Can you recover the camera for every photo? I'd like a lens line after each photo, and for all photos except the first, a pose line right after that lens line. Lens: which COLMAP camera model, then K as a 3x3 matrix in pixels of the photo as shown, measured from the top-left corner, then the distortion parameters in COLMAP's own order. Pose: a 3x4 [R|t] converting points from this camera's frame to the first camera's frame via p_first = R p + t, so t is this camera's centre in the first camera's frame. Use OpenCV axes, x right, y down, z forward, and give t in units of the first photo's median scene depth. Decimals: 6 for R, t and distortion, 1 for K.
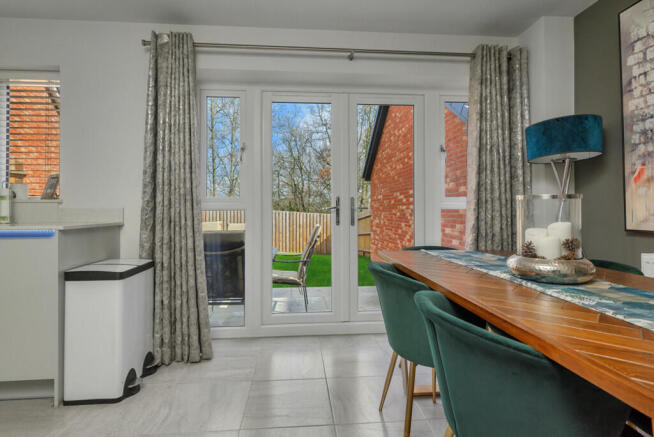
lens RADIAL K [[336.8, 0, 320.7], [0, 336.8, 206.8], [0, 0, 1]] dist [-0.008455, 0.000404]
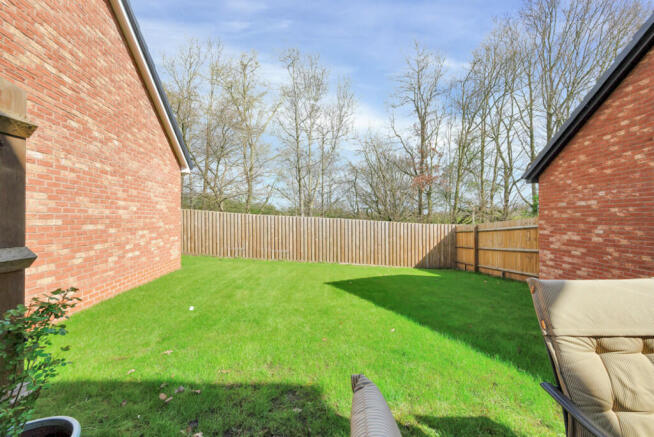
lens RADIAL K [[269.1, 0, 329.7], [0, 269.1, 217.5], [0, 0, 1]] dist [0.001425, 0.000028]
pose [[0.996178, -0.004403, -0.087231, -1.174040], [0.005094, 0.999957, 0.007703, -0.023200], [0.087194, -0.008118, 0.996158, 1.576977]]
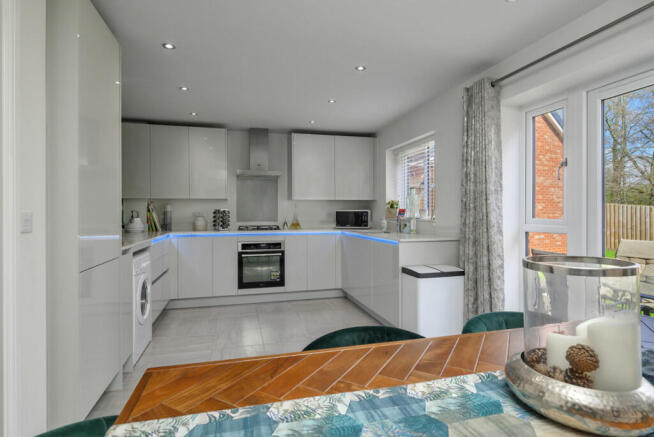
lens RADIAL K [[334.0, 0, 325.8], [0, 334.0, 213.3], [0, 0, 1]] dist [-0.004875, 0.000121]
pose [[0.183541, 0.003276, -0.983007, 0.611996], [0.010639, 0.999929, 0.005319, -0.064441], [0.982954, -0.011435, 0.183494, 0.245797]]
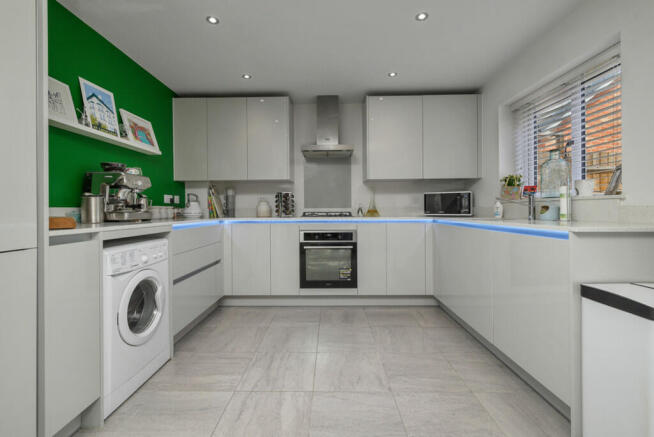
lens RADIAL K [[283.7, 0, 326.9], [0, 283.7, 208.9], [0, 0, 1]] dist [-0.001300, 0.000637]
pose [[-0.089129, 0.001431, -0.996019, -0.020768], [0.014831, 0.999890, 0.000109, 0.002440], [0.995910, -0.014762, -0.089141, 0.343553]]
